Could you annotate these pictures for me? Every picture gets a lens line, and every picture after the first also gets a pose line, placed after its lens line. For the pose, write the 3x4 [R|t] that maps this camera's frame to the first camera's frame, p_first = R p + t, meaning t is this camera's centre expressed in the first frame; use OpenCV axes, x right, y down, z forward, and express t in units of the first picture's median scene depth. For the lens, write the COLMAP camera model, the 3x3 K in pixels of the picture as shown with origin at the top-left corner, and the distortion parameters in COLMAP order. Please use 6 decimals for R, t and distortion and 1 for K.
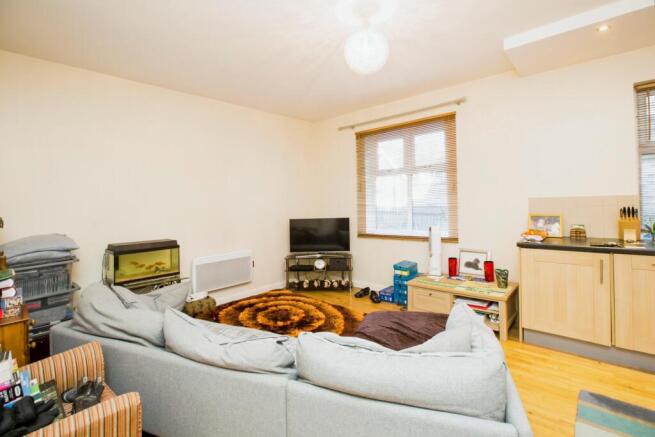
lens RADIAL K [[306.3, 0, 325.8], [0, 306.3, 196.2], [0, 0, 1]] dist [-0.002526, 0.000002]
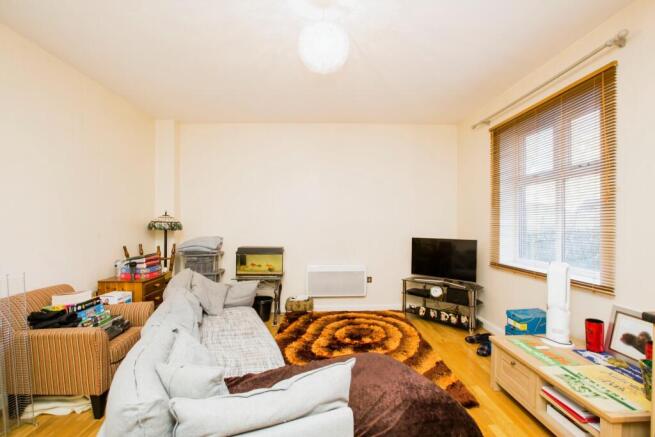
lens RADIAL K [[310.3, 0, 327.5], [0, 310.3, 218.5], [0, 0, 1]] dist [-0.068112, 0.043986]
pose [[0.695631, 0.017674, -0.718182, 0.433509], [-0.000119, 0.999700, 0.024487, -0.004835], [0.718399, -0.016948, 0.695425, 0.219371]]
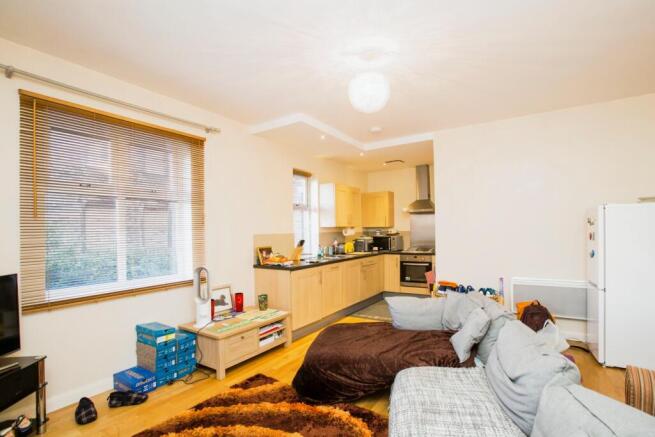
lens RADIAL K [[312.3, 0, 329.1], [0, 312.3, 243.7], [0, 0, 1]] dist [-0.039341, 0.000046]
pose [[-0.152571, -0.007683, 0.988263, -0.504380], [0.002979, 0.999962, 0.008234, 0.027115], [-0.988288, 0.004200, -0.152542, 0.729398]]
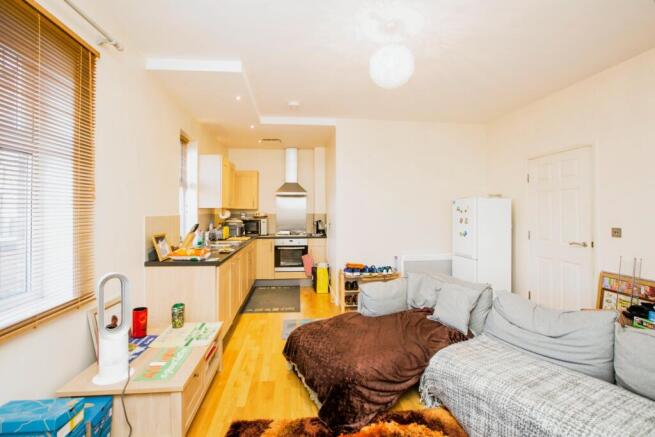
lens RADIAL K [[310.3, 0, 327.5], [0, 310.3, 218.5], [0, 0, 1]] dist [-0.068112, 0.043986]
pose [[-0.741182, 0.012011, 0.671197, -0.206129], [0.005448, 0.999915, -0.011878, 0.018516], [-0.671282, -0.005147, -0.741184, 1.045982]]
